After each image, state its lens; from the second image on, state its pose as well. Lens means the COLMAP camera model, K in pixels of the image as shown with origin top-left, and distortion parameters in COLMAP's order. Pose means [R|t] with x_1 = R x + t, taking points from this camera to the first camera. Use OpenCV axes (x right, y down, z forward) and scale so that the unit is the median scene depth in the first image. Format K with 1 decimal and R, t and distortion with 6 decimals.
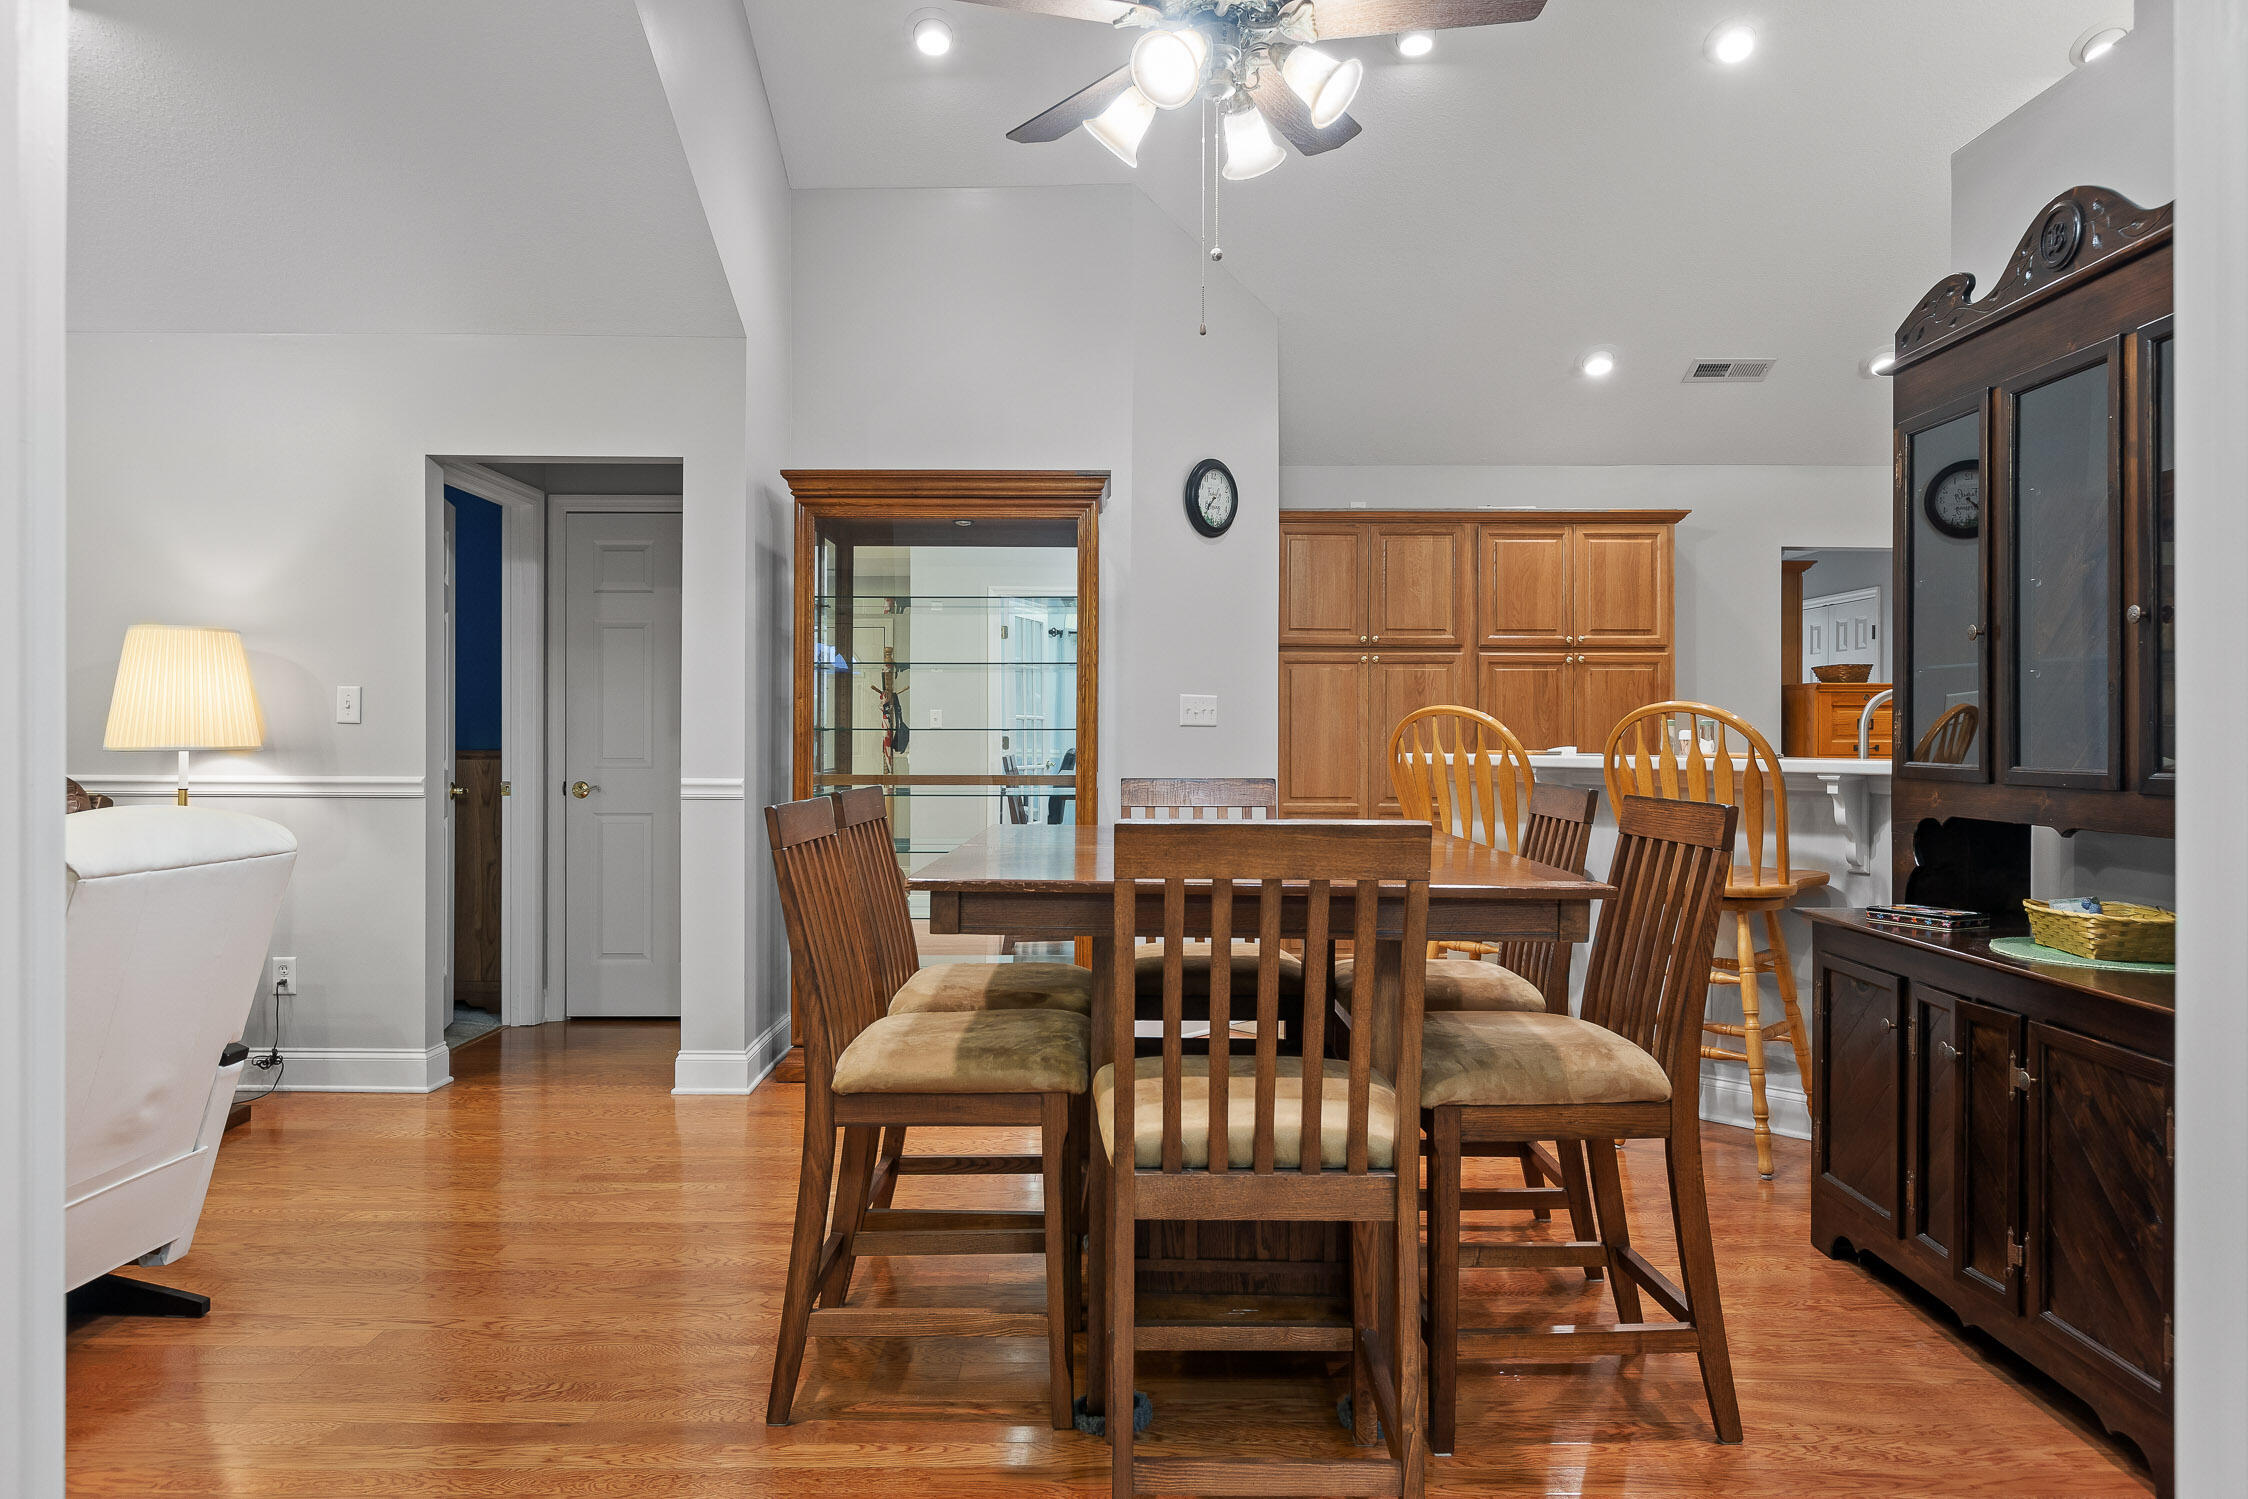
lens RADIAL K [[1456.8, 0, 1105.2], [0, 1456.8, 737.2], [0, 0, 1]] dist [0.005570, -0.004583]
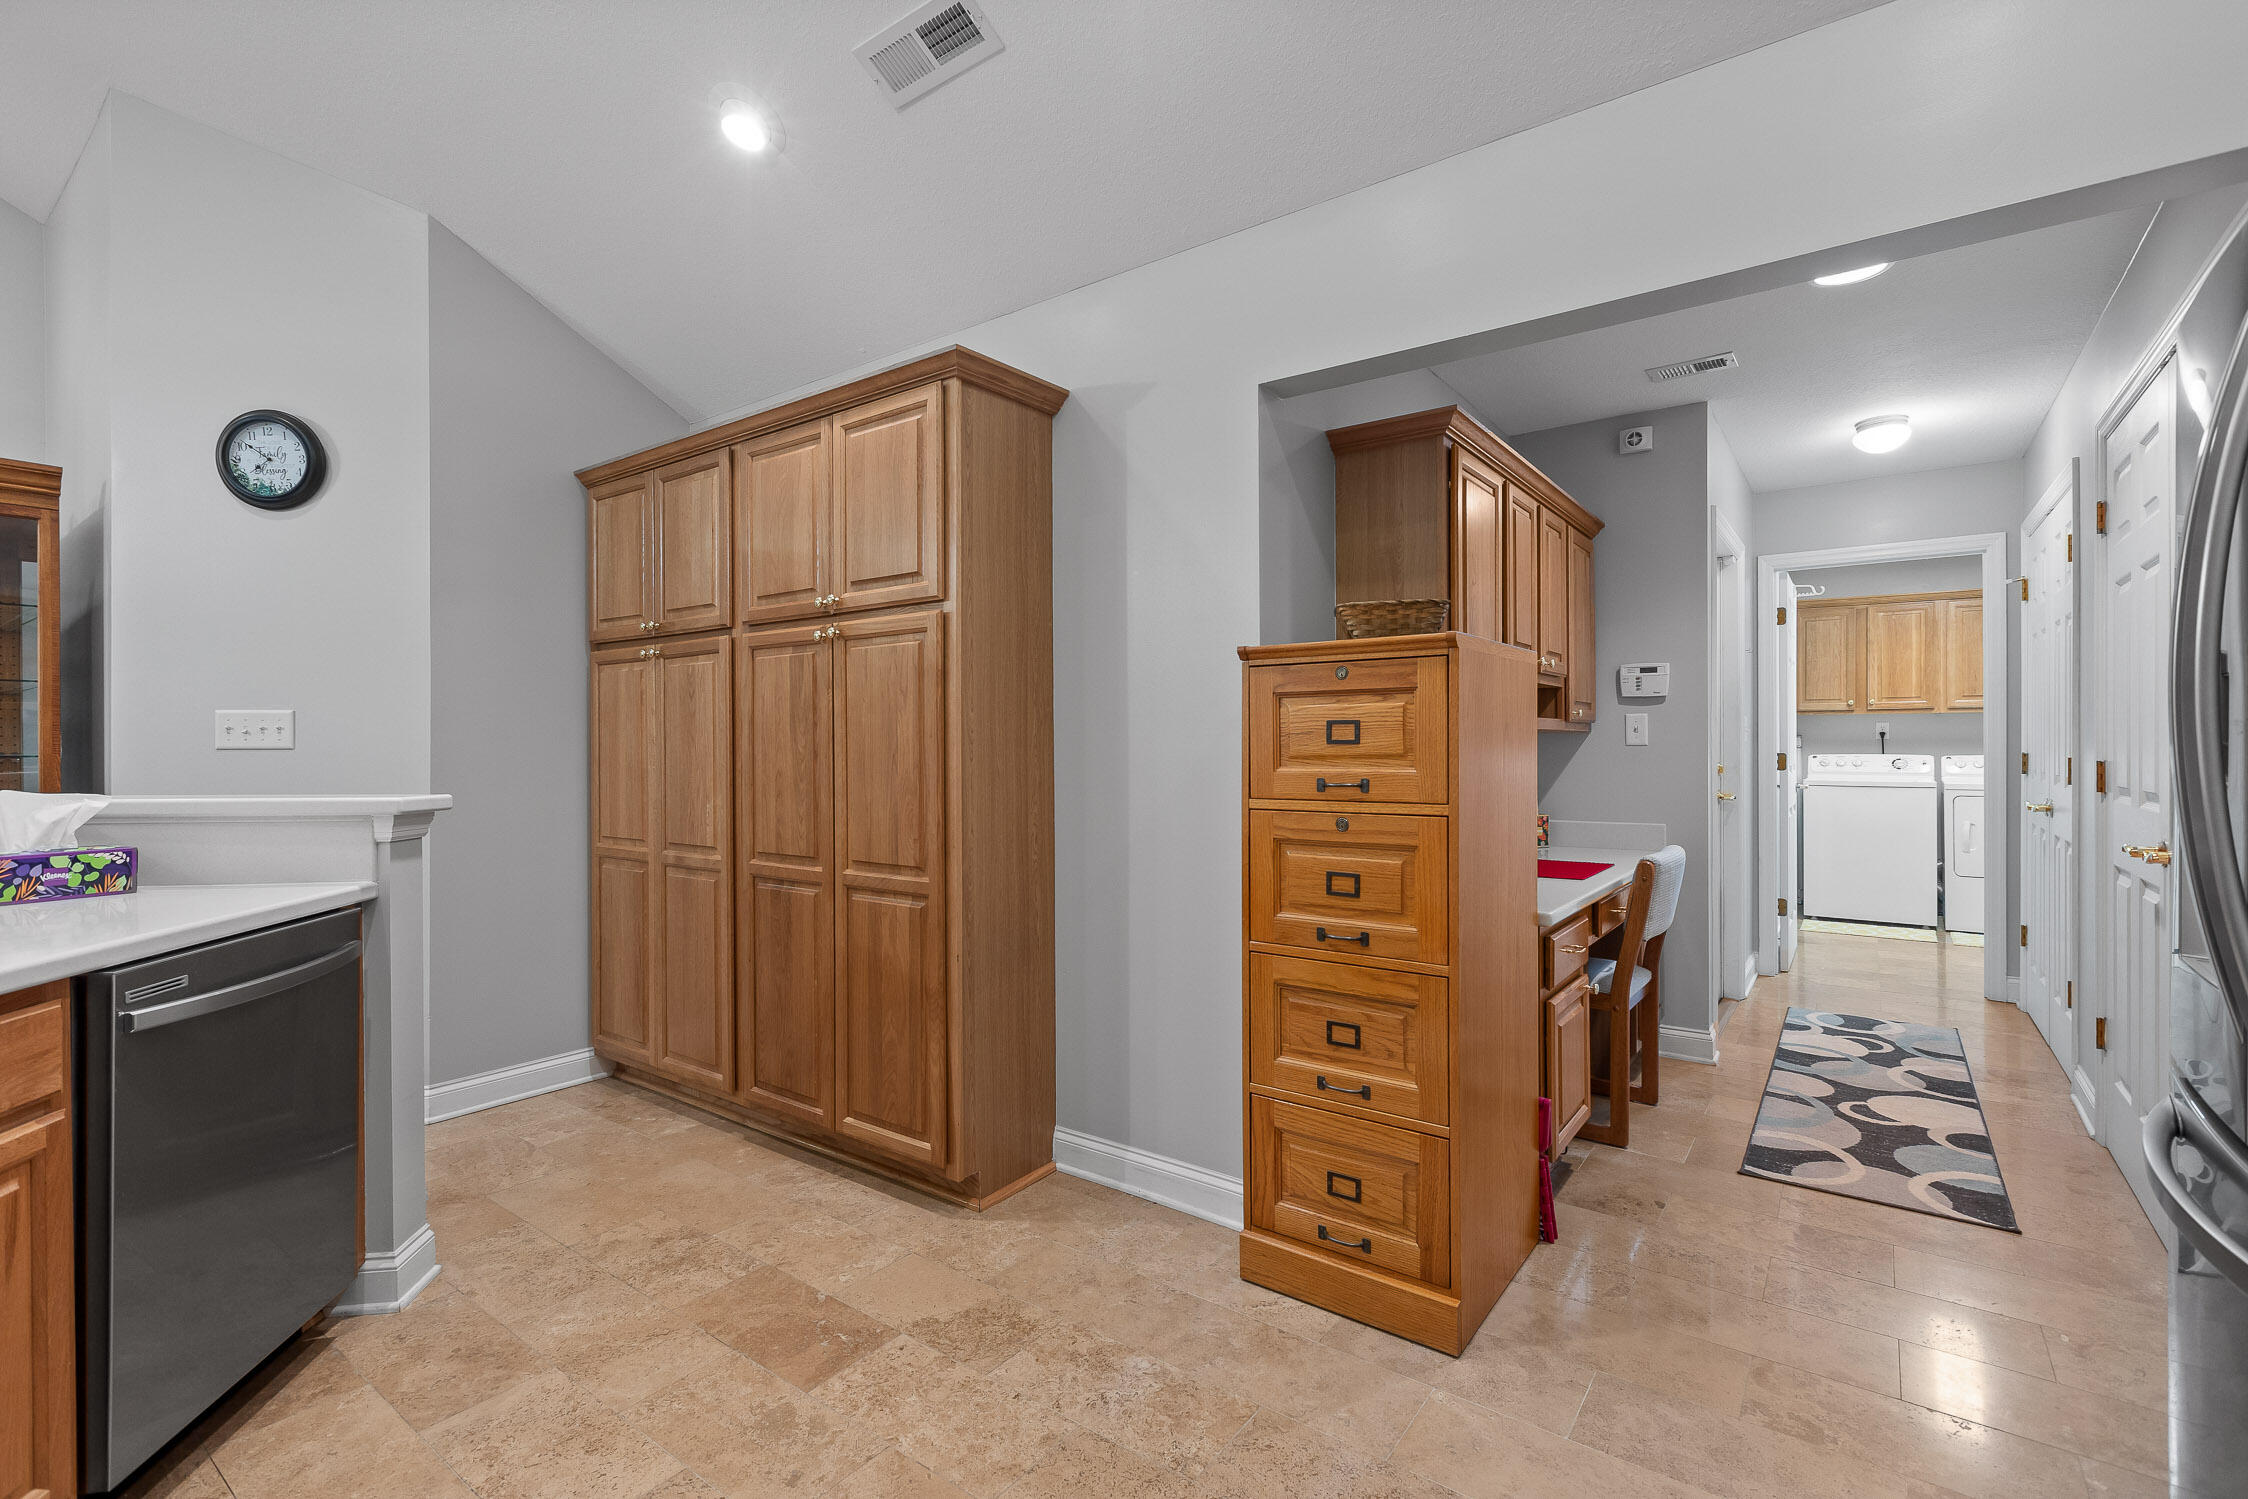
lens RADIAL K [[1011.5, 0, 1121.2], [0, 1011.5, 743.7], [0, 0, 1]] dist [0.000354, 0.000418]
pose [[0.807796, -0.006626, -0.589425, 0.670894], [0.007329, 0.999972, -0.001198, -0.005835], [0.589416, -0.003352, 0.807823, 0.727641]]
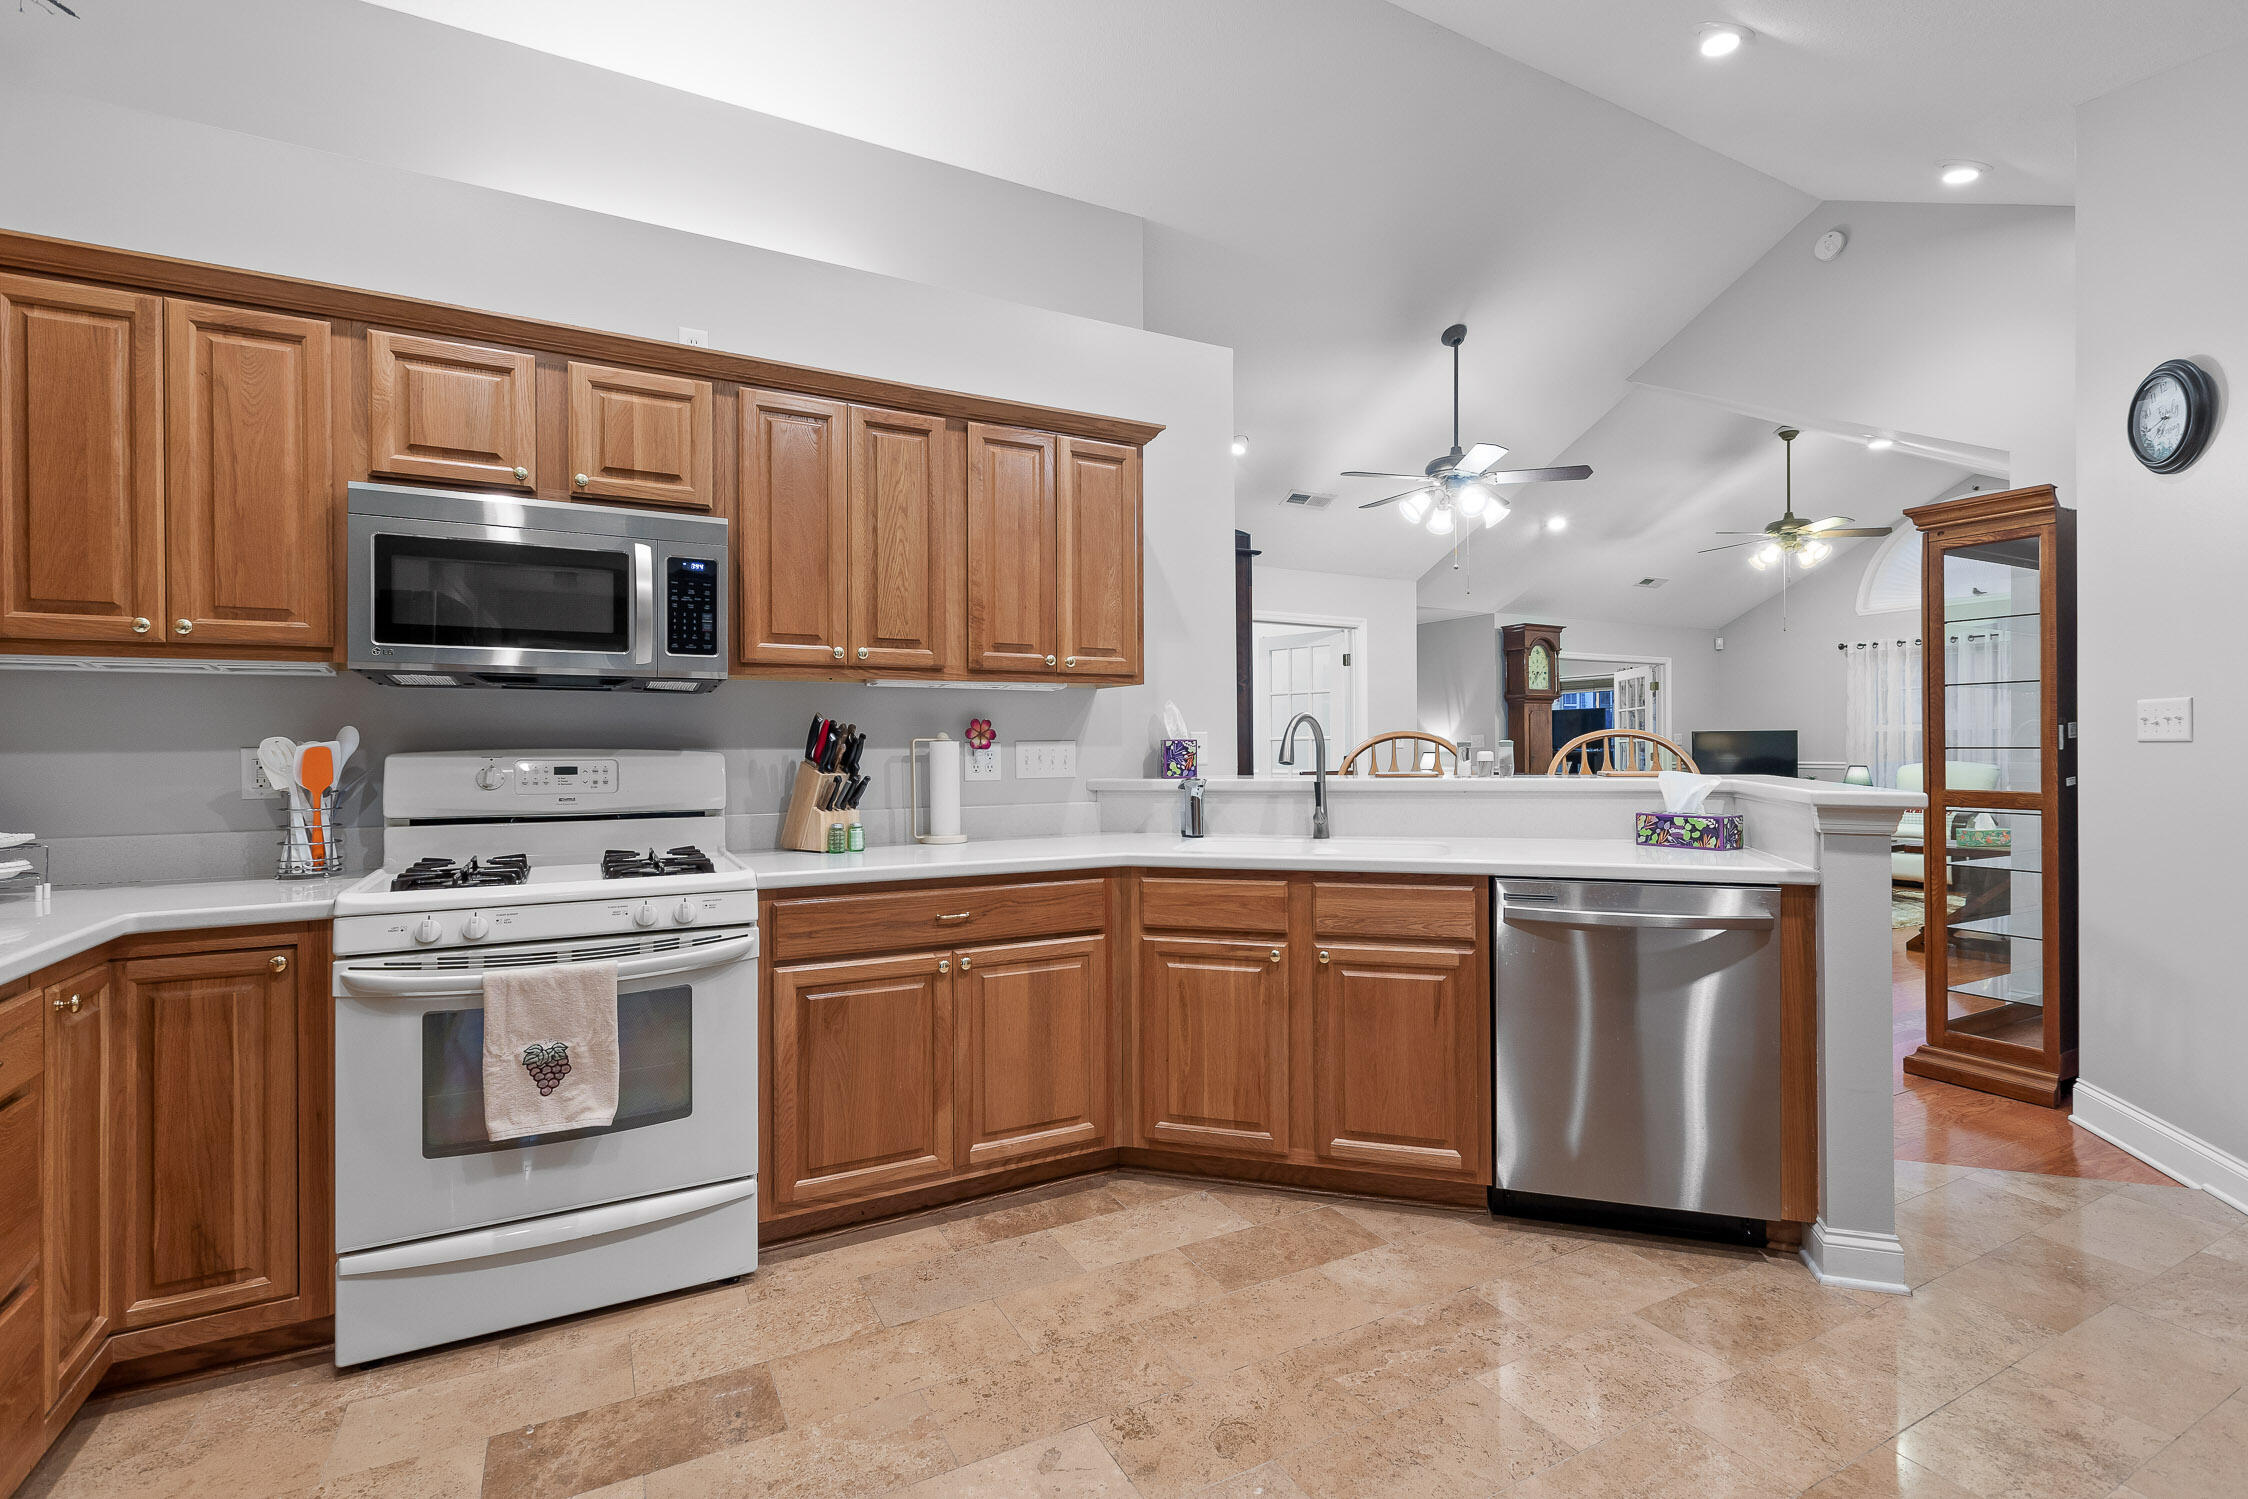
lens RADIAL K [[1011.5, 0, 1122.6], [0, 1011.5, 745.4], [0, 0, 1]] dist [0.000354, 0.000418]
pose [[-0.878495, 0.002365, -0.477745, 0.657467], [0.004561, 0.999984, -0.003436, -0.005665], [0.477729, -0.005198, -0.878492, 1.042667]]
